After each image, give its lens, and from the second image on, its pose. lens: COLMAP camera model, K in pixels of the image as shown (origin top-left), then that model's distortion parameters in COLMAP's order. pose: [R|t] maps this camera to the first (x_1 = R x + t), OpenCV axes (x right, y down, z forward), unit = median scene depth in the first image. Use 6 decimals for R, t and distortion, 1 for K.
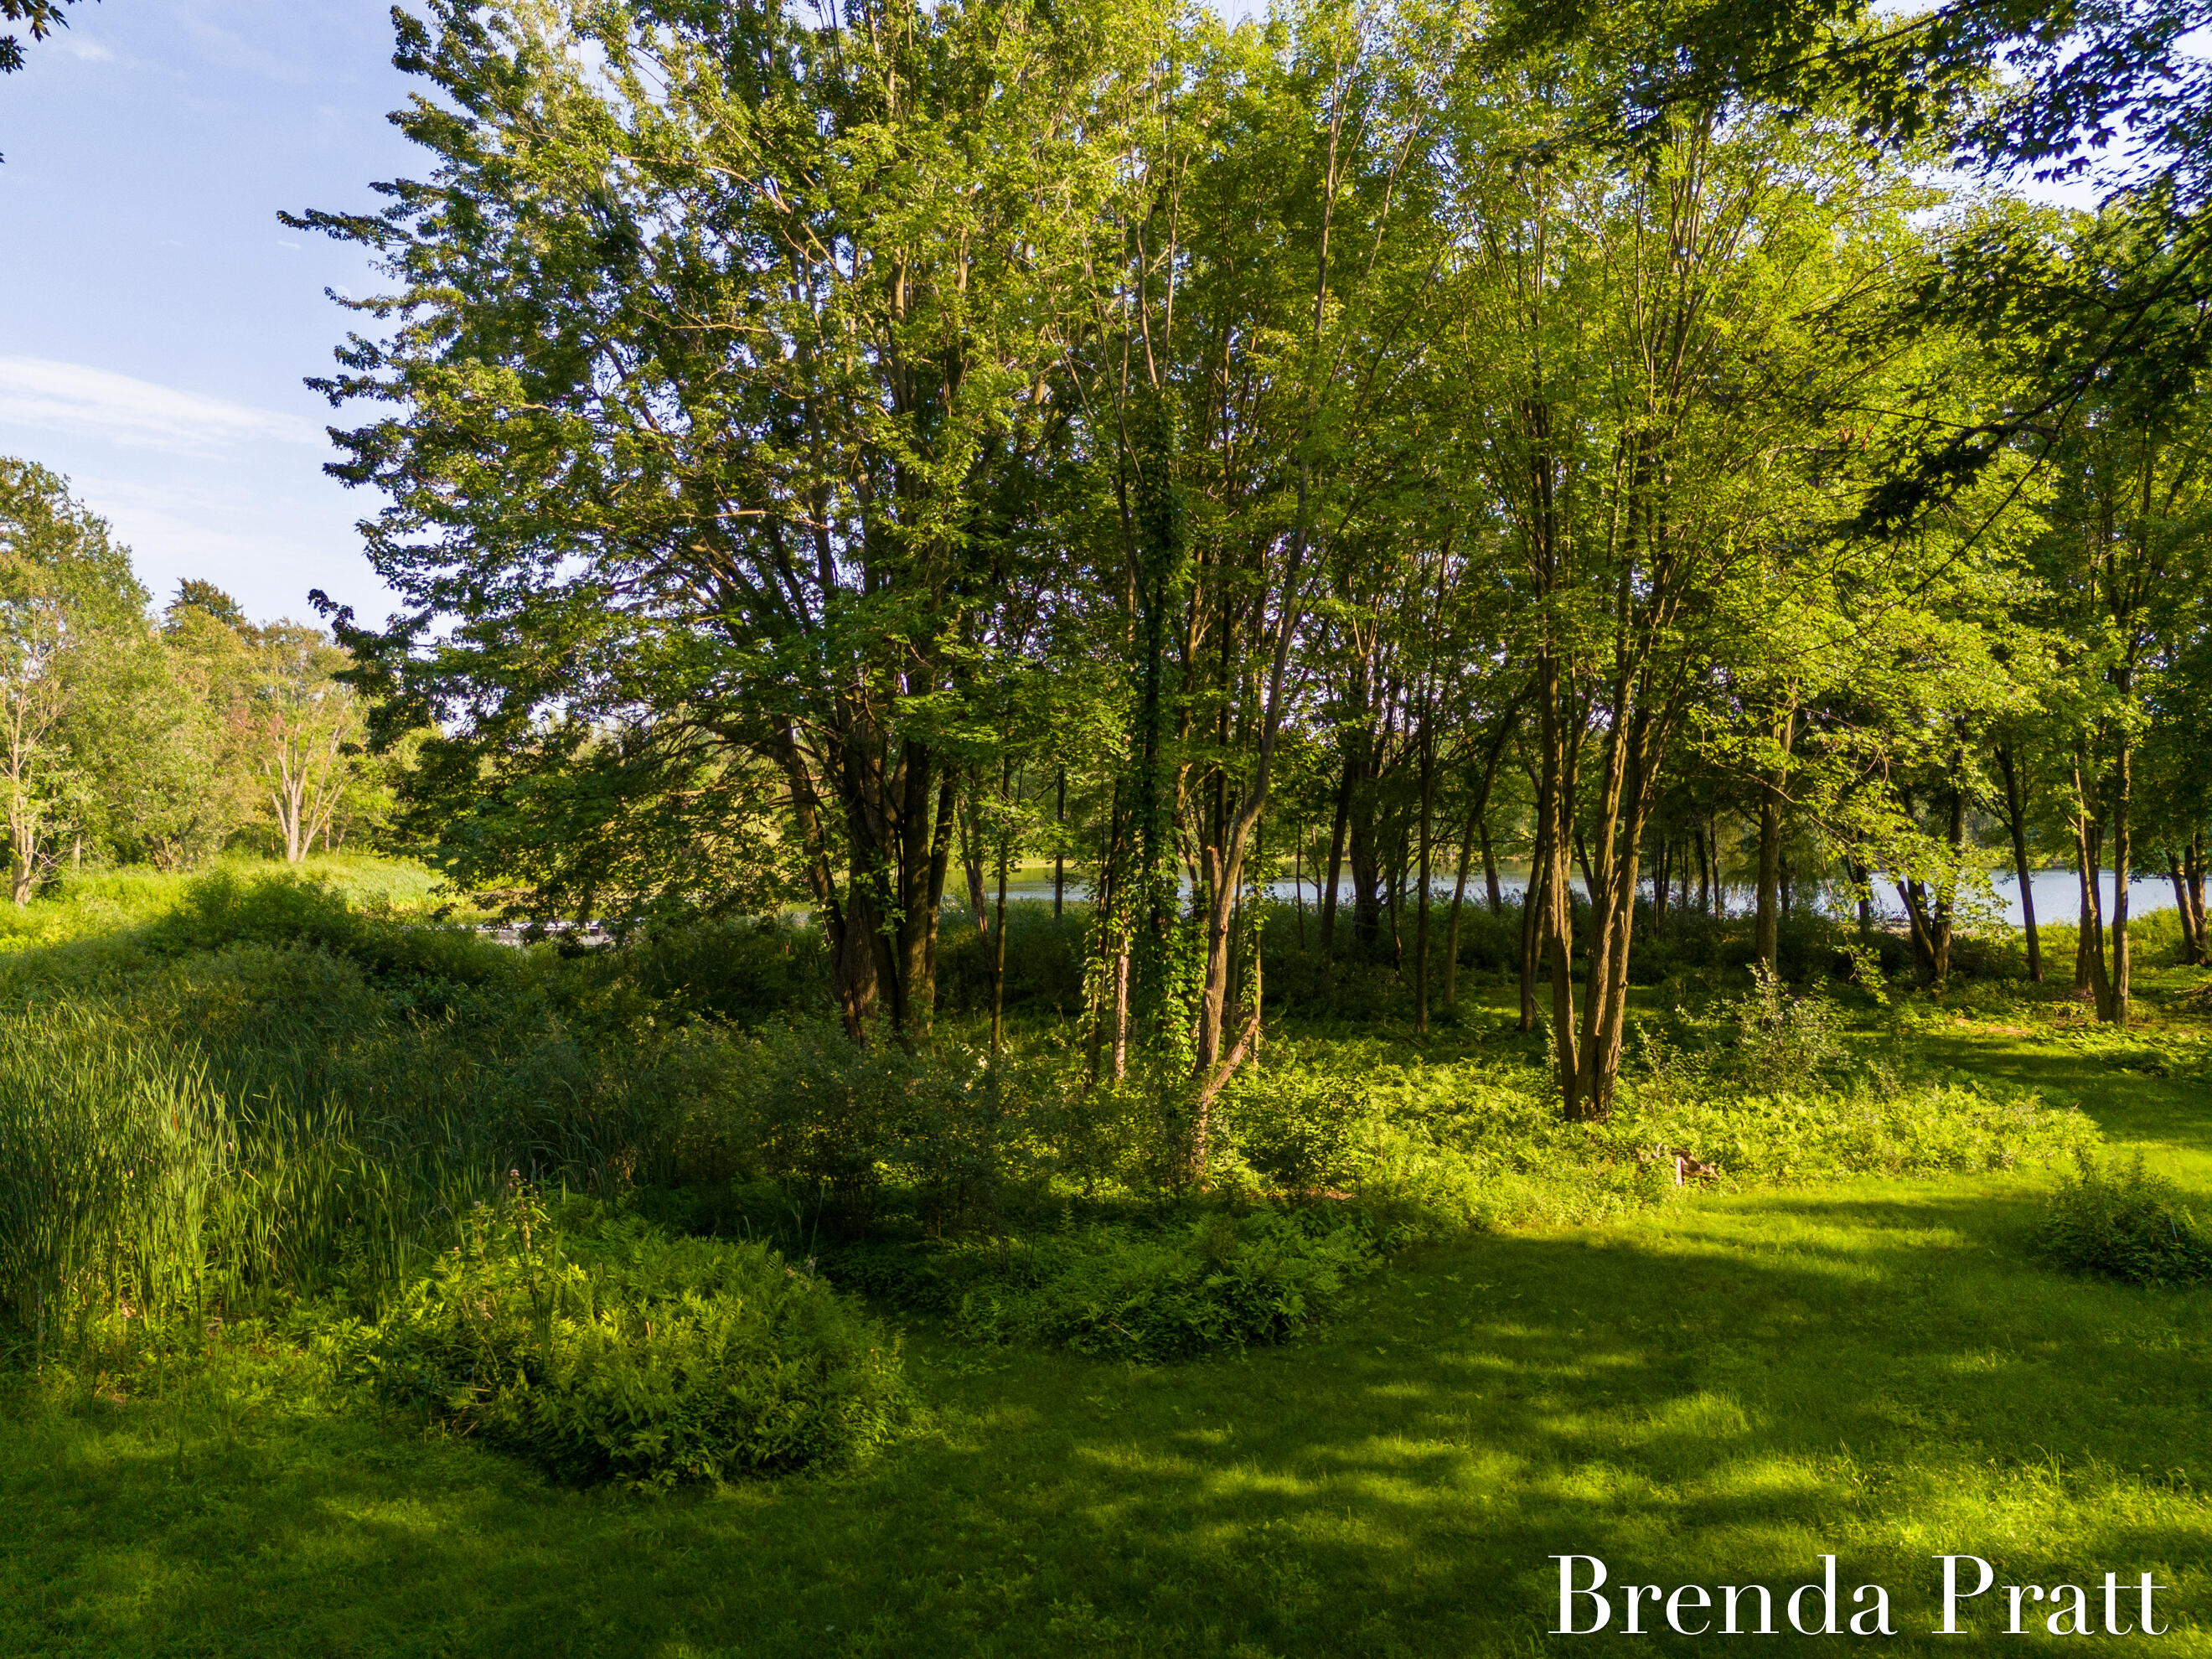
lens RADIAL K [[1642.9, 0, 1101.5], [0, 1642.9, 831.4], [0, 0, 1]] dist [0.063095, -0.044503]
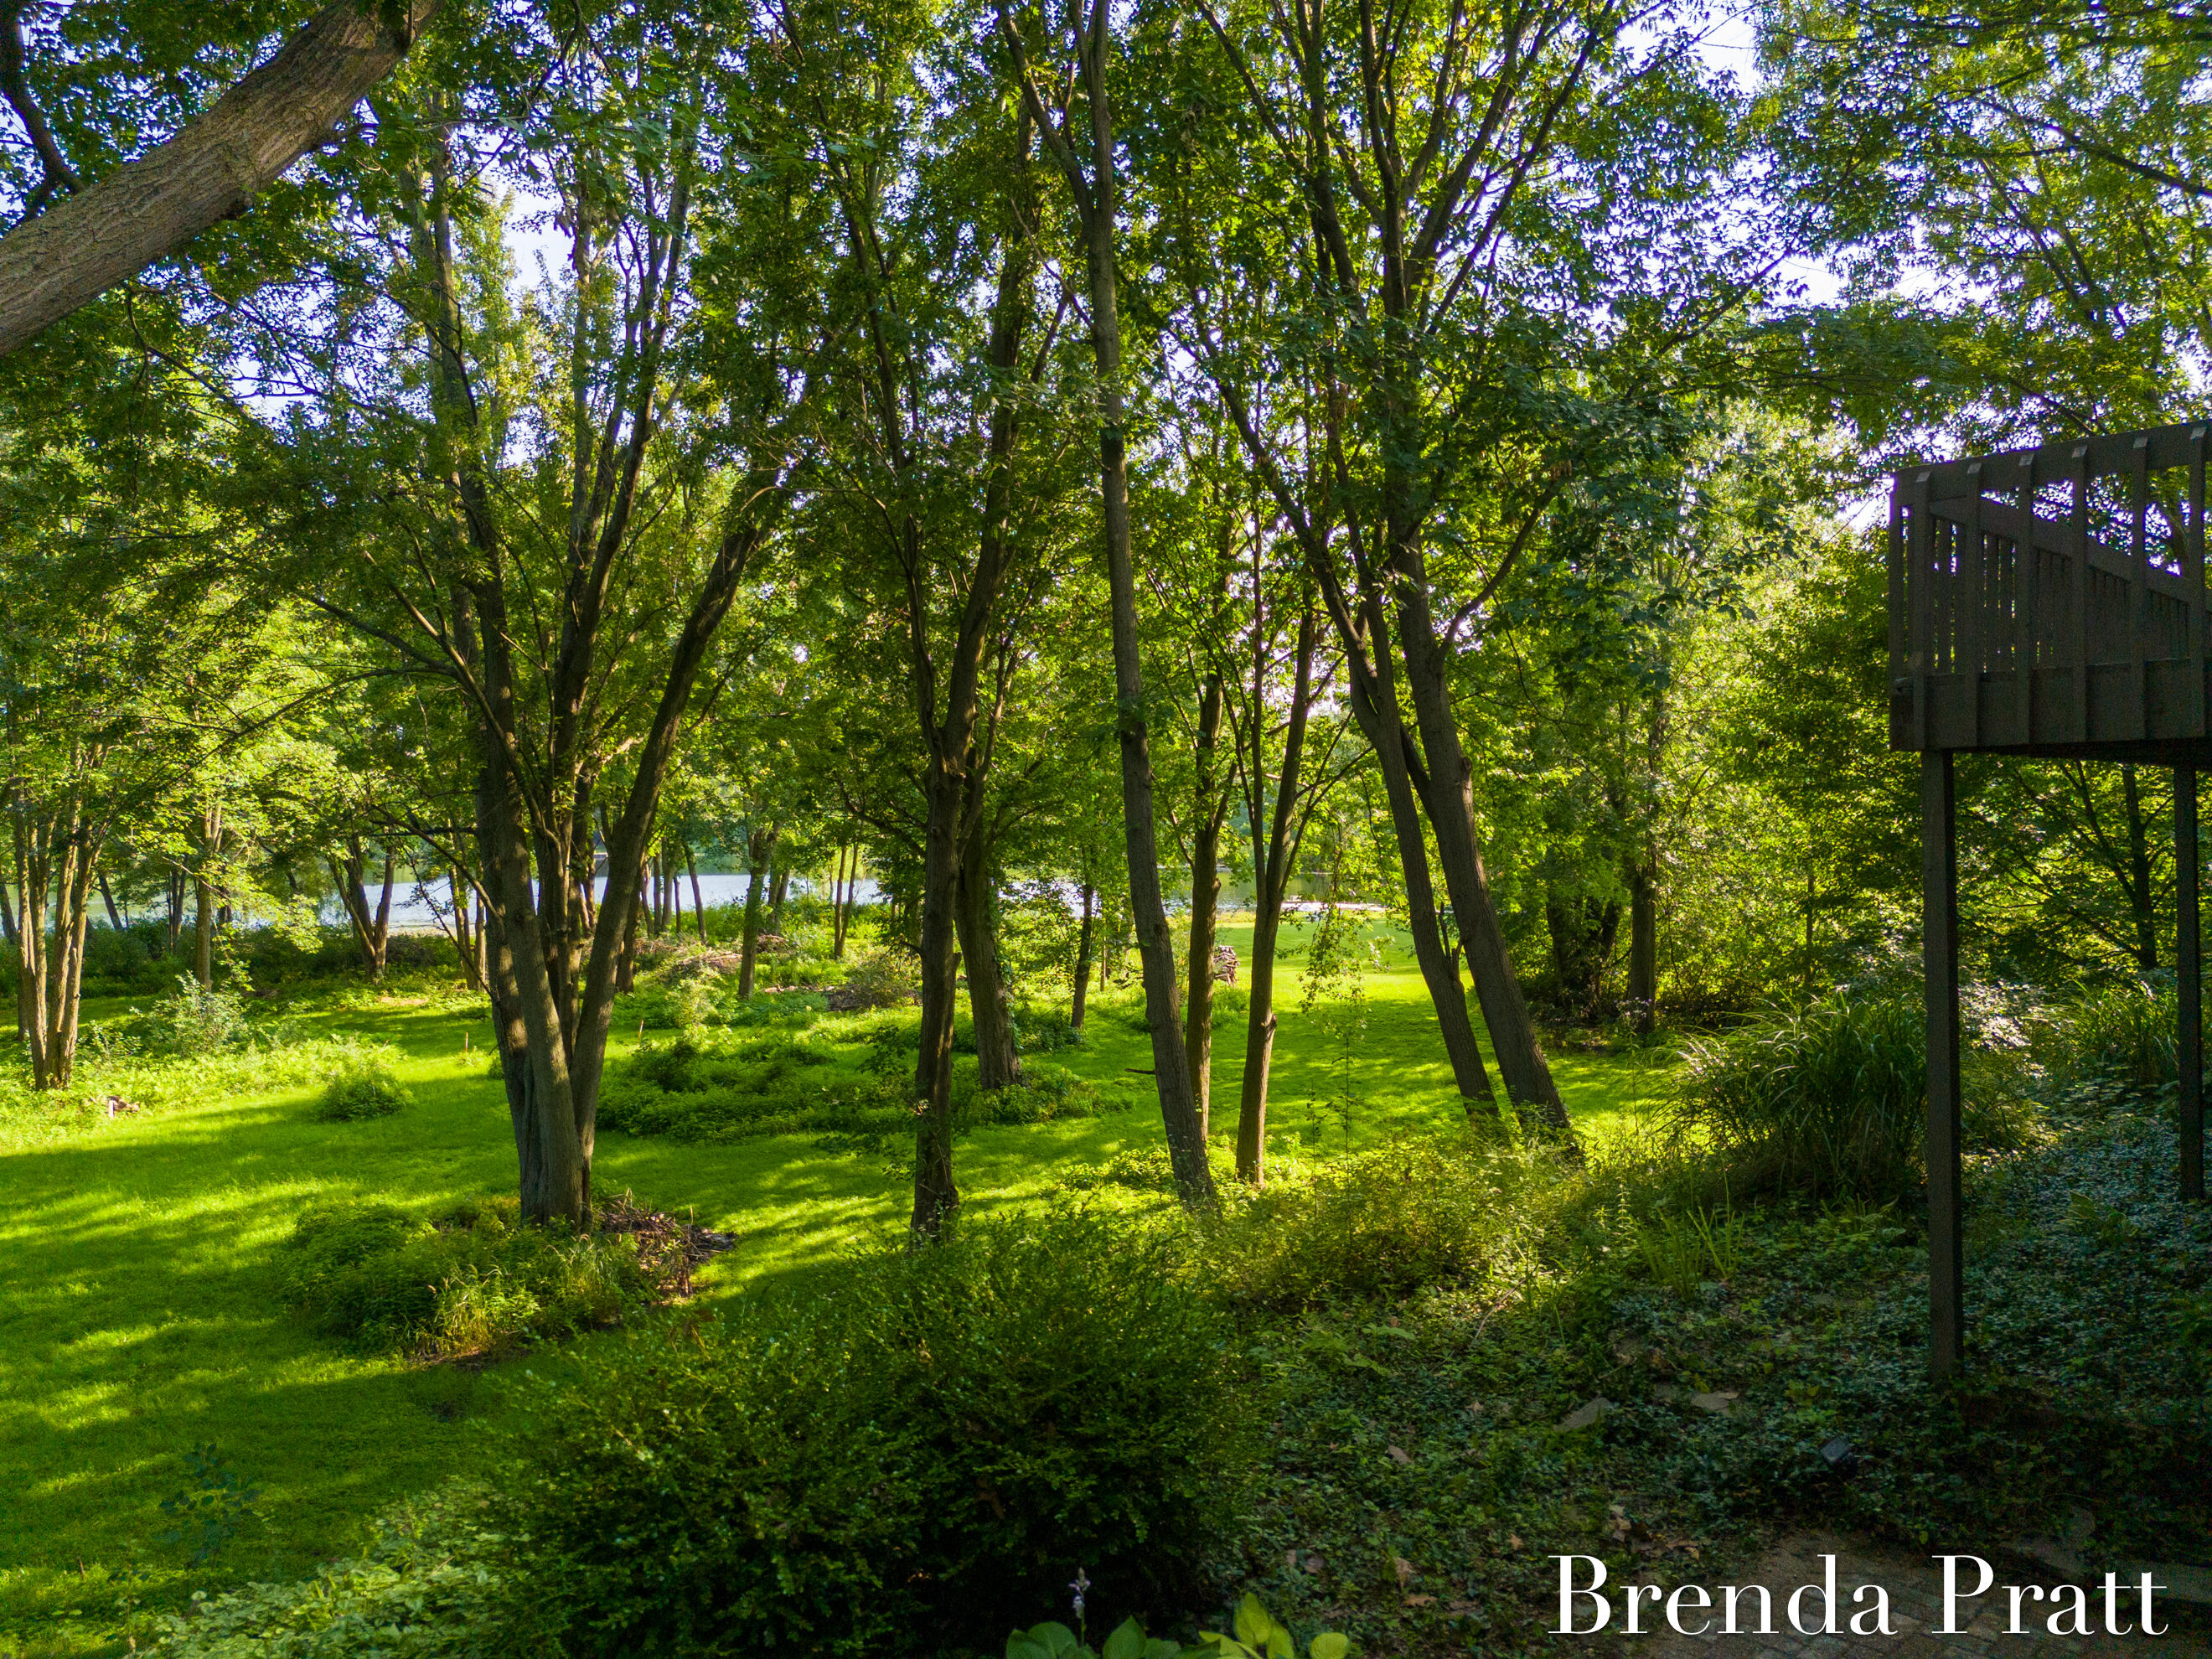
lens RADIAL K [[1642.9, 0, 1097.0], [0, 1642.9, 825.1], [0, 0, 1]] dist [0.063095, -0.044503]
pose [[0.698963, -0.017483, 0.714944, -0.122772], [0.017882, 0.999816, 0.006967, -0.057637], [-0.714935, 0.007915, 0.699147, -0.732542]]
